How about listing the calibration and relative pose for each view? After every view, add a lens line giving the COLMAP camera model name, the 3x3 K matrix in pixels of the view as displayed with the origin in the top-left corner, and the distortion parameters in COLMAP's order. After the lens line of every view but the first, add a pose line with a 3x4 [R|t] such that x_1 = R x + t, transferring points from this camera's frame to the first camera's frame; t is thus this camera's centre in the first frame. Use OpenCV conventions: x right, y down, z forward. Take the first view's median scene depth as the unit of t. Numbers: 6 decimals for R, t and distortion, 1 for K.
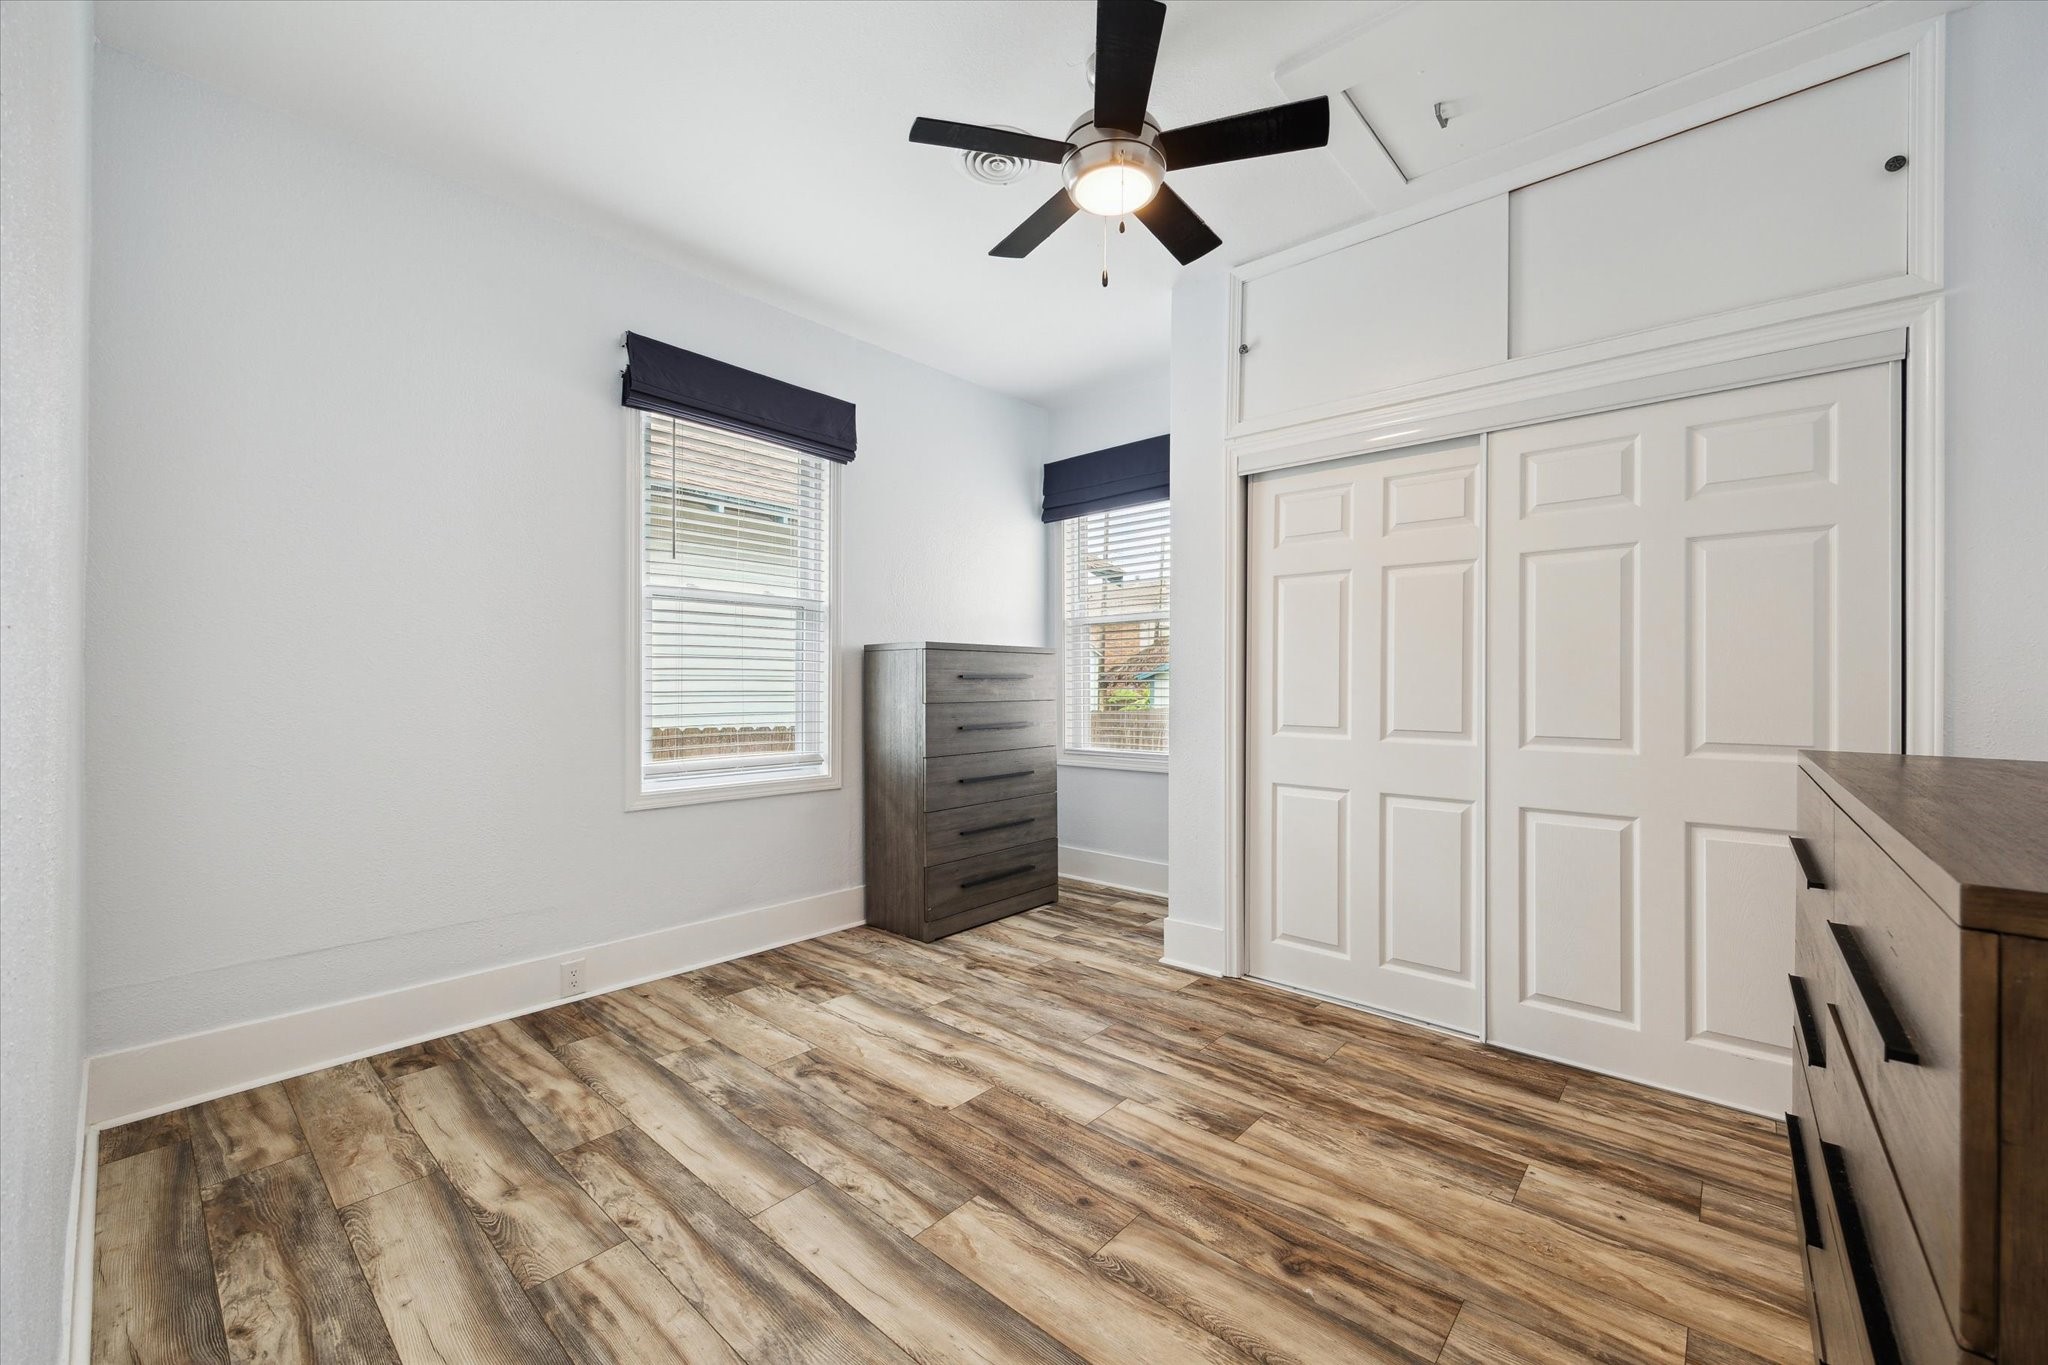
lens RADIAL K [[795.3, 0, 1024.3], [0, 795.3, 685.3], [0, 0, 1]] dist [0.000294, 0.000039]
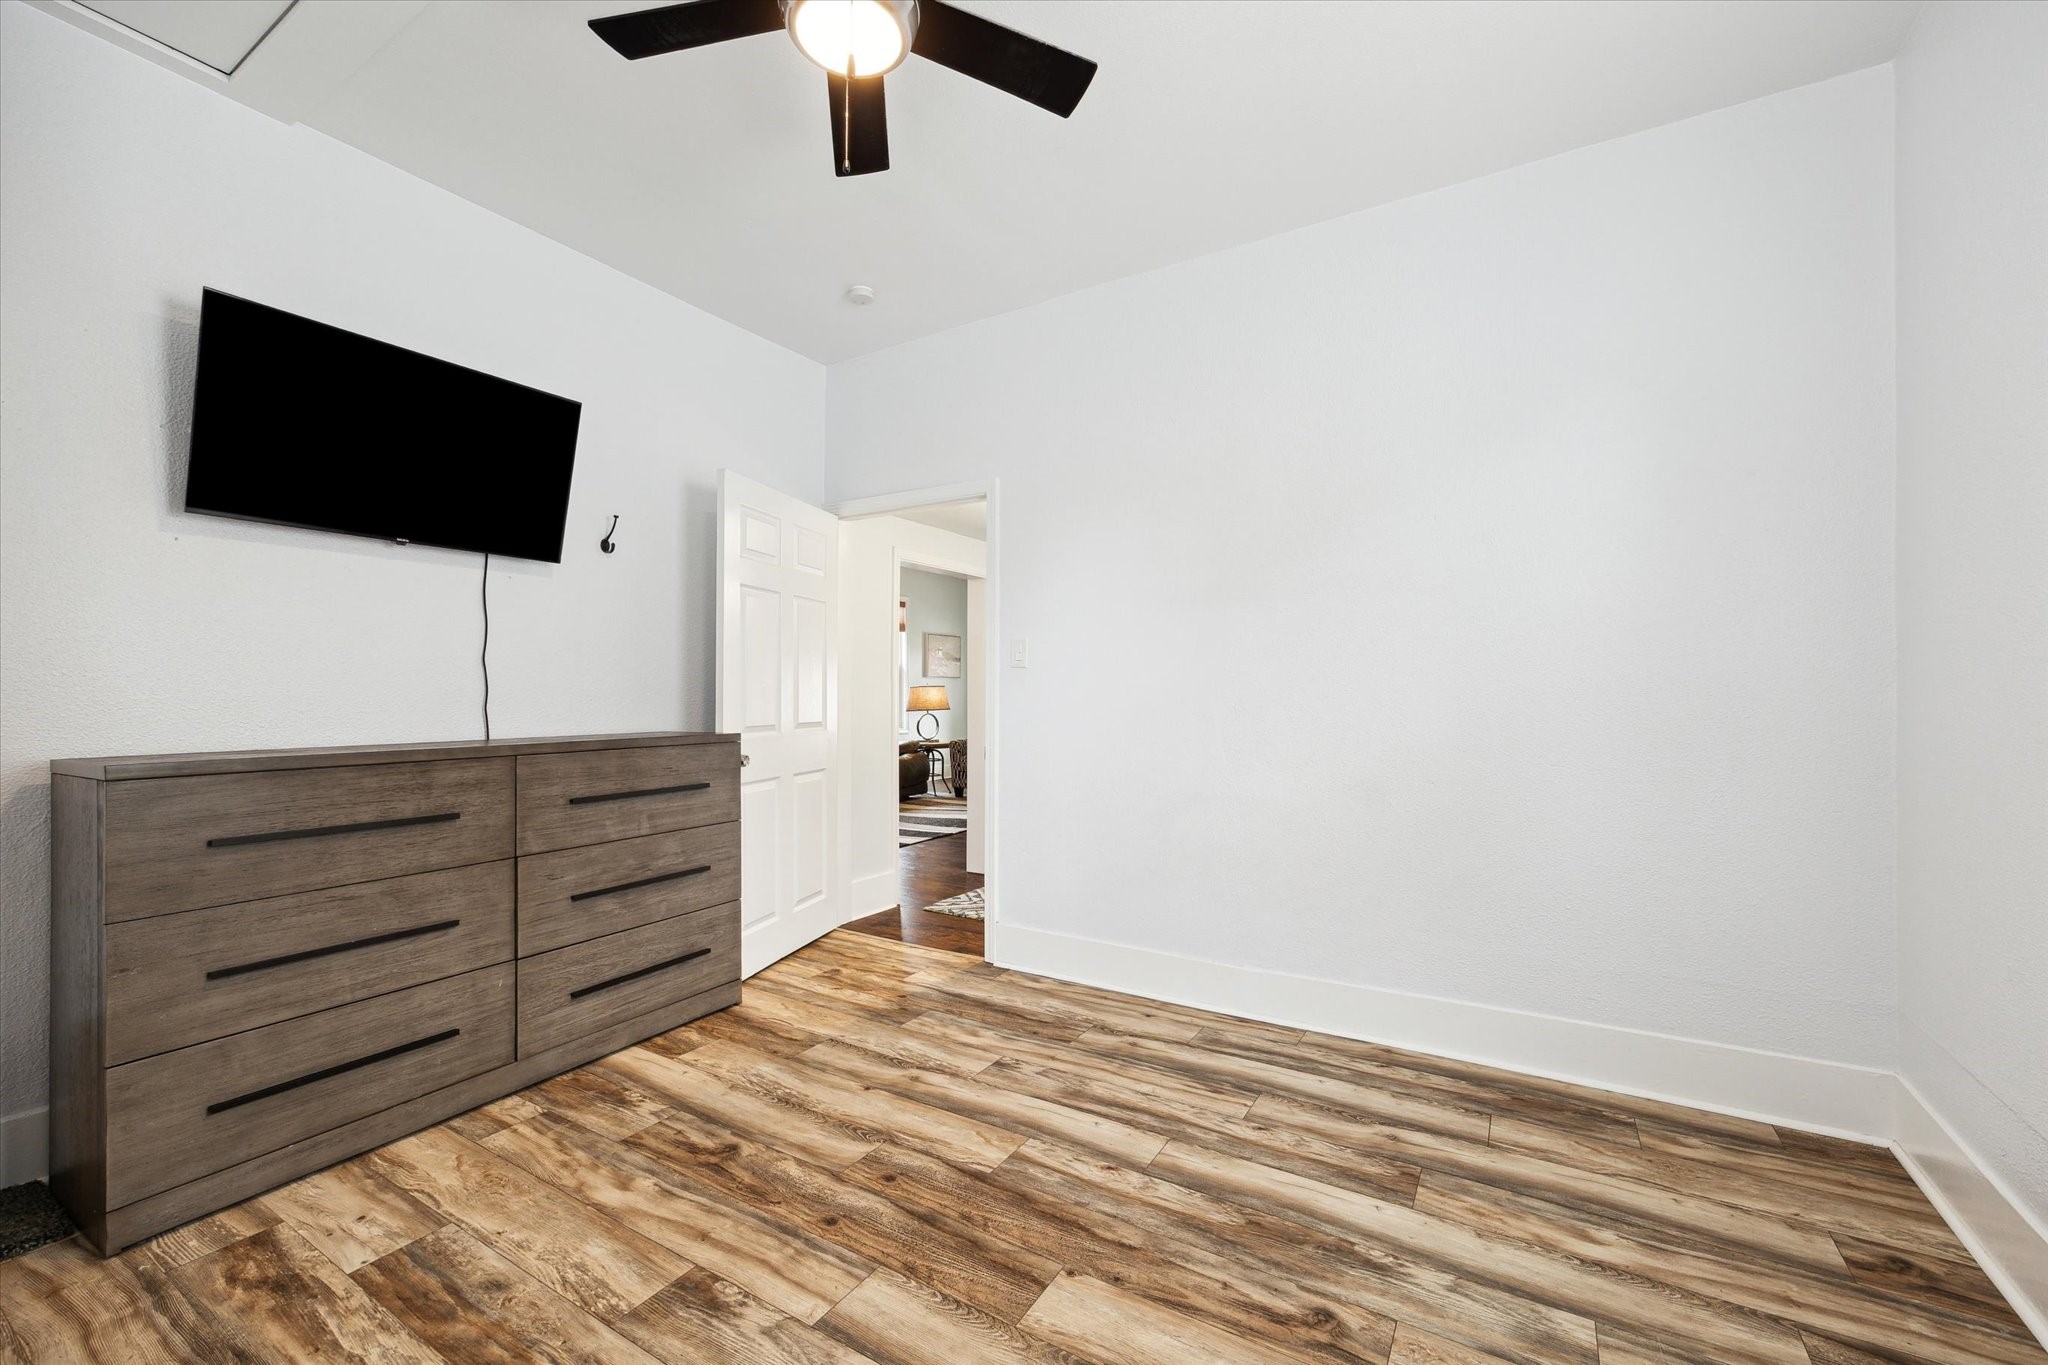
lens RADIAL K [[795.3, 0, 1023.0], [0, 795.3, 690.8], [0, 0, 1]] dist [0.000294, 0.000039]
pose [[-0.982038, -0.000203, -0.188684, 0.095517], [0.000419, 0.999995, -0.003255, -0.007392], [0.188684, -0.003275, -0.982032, 1.975610]]
